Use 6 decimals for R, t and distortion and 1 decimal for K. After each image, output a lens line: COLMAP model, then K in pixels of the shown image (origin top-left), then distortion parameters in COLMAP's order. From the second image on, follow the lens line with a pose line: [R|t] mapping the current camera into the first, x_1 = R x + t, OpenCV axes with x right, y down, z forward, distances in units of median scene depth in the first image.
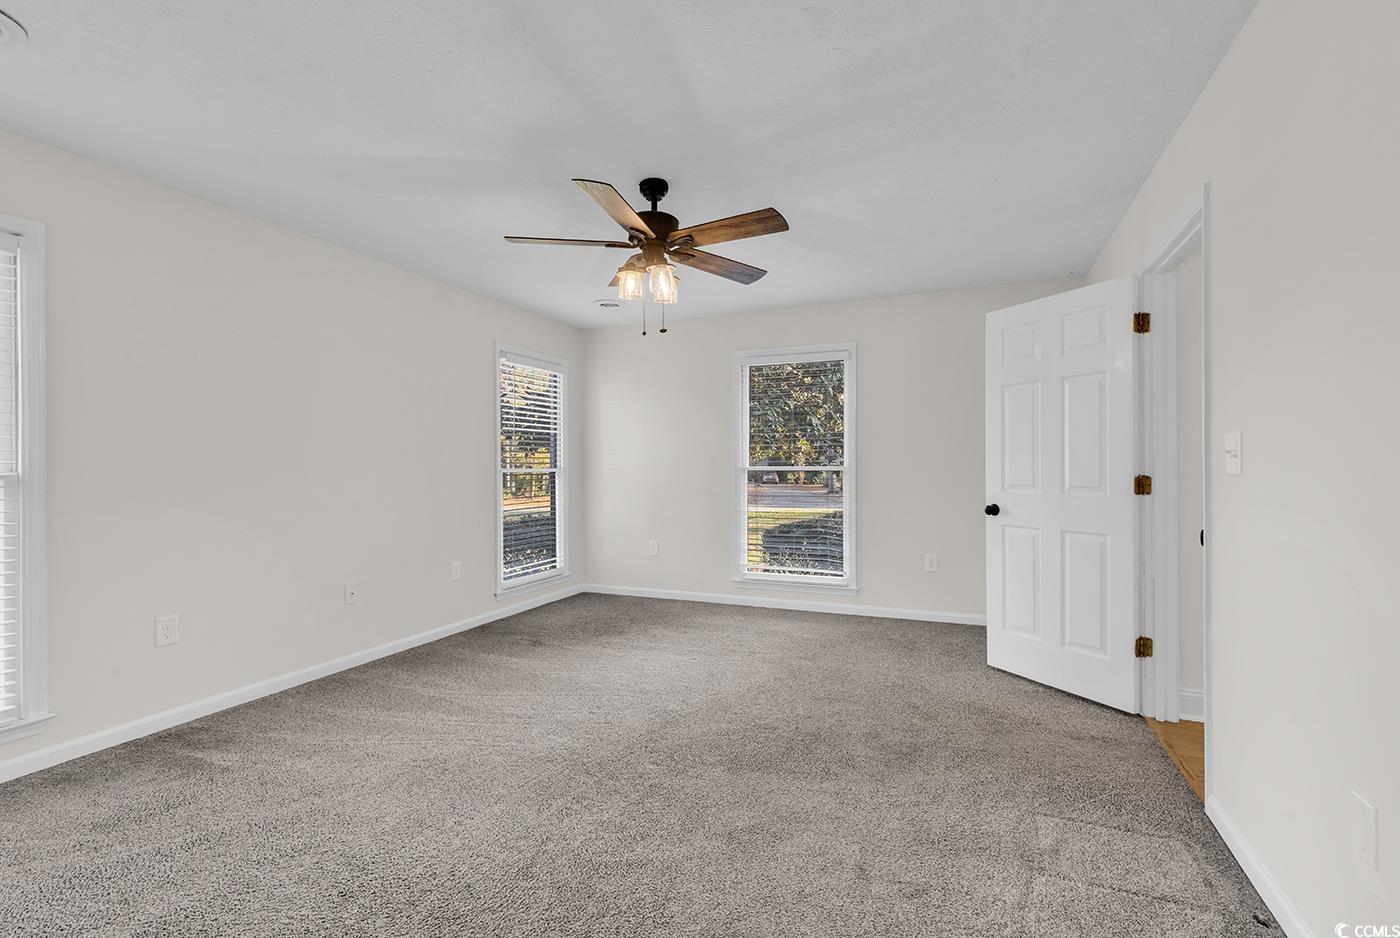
lens RADIAL K [[622.4, 0, 708.7], [0, 622.4, 472.9], [0, 0, 1]] dist [0.000853, 0.000069]
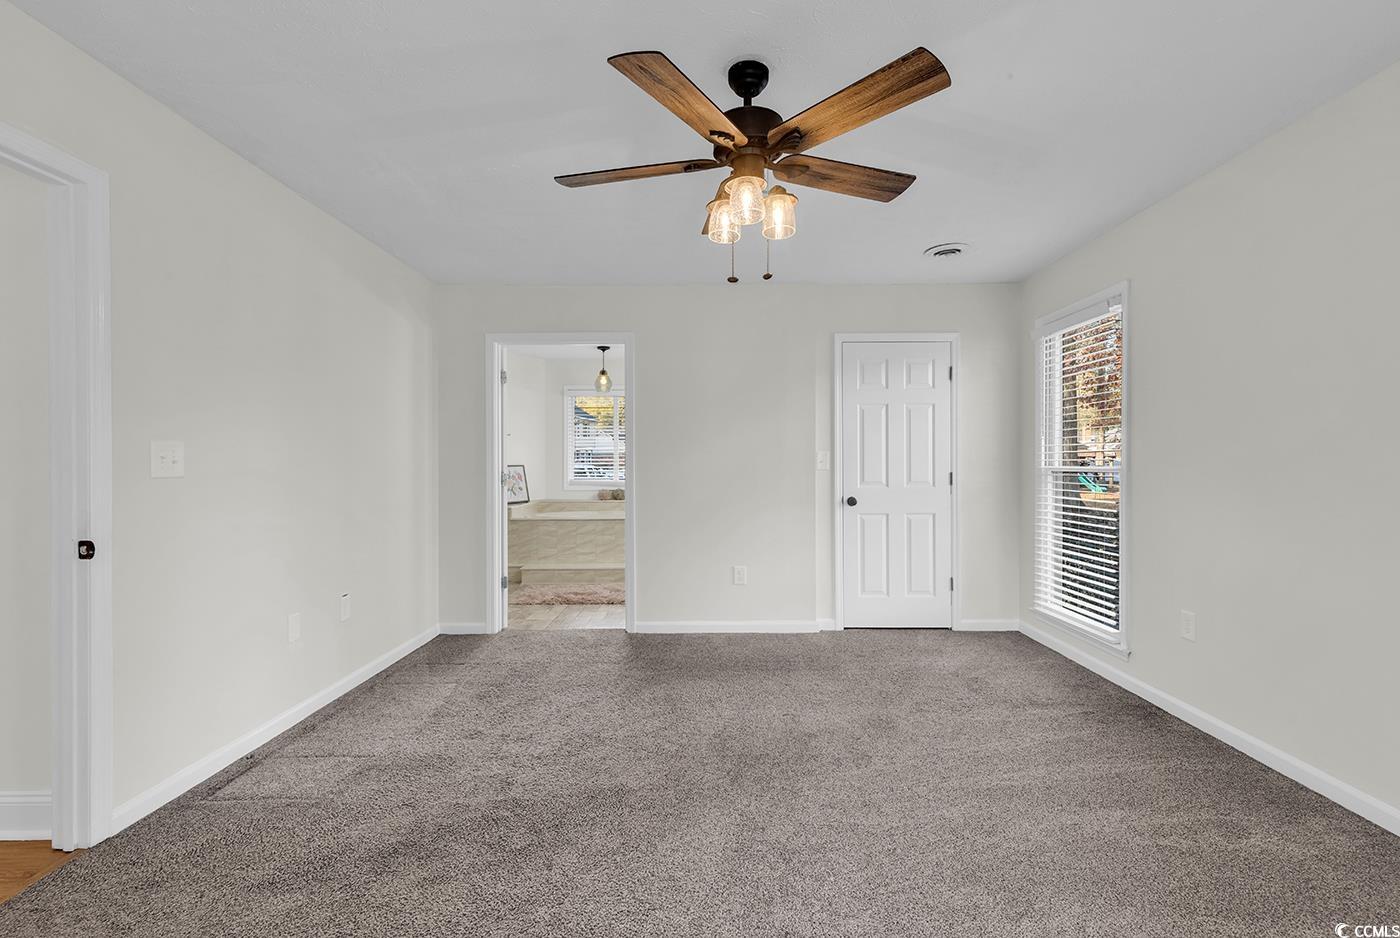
lens RADIAL K [[622.4, 0, 708.7], [0, 622.4, 472.9], [0, 0, 1]] dist [0.000853, 0.000069]
pose [[-0.922459, 0.014880, -0.385808, 0.212641], [0.004670, 0.999614, 0.027386, -0.023635], [0.386066, 0.023461, -0.922173, 1.493498]]
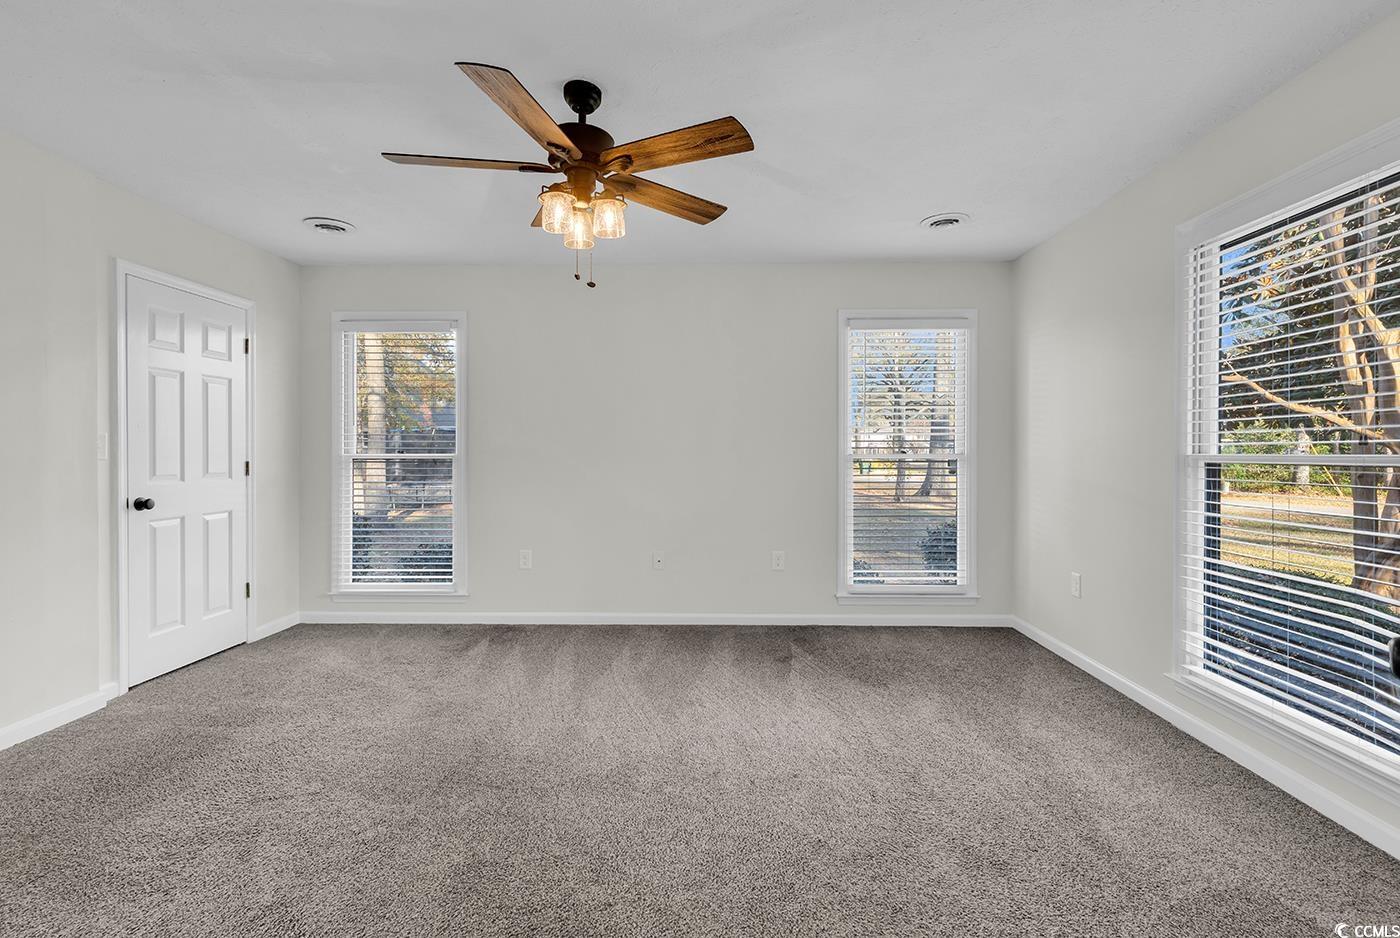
lens RADIAL K [[625.3, 0, 706.0], [0, 625.3, 456.9], [0, 0, 1]] dist [0.006048, 0.000079]
pose [[0.370095, 0.011517, -0.928922, 0.639787], [-0.011374, 0.999904, 0.007865, -0.011526], [0.928924, 0.007655, 0.370191, 0.776141]]
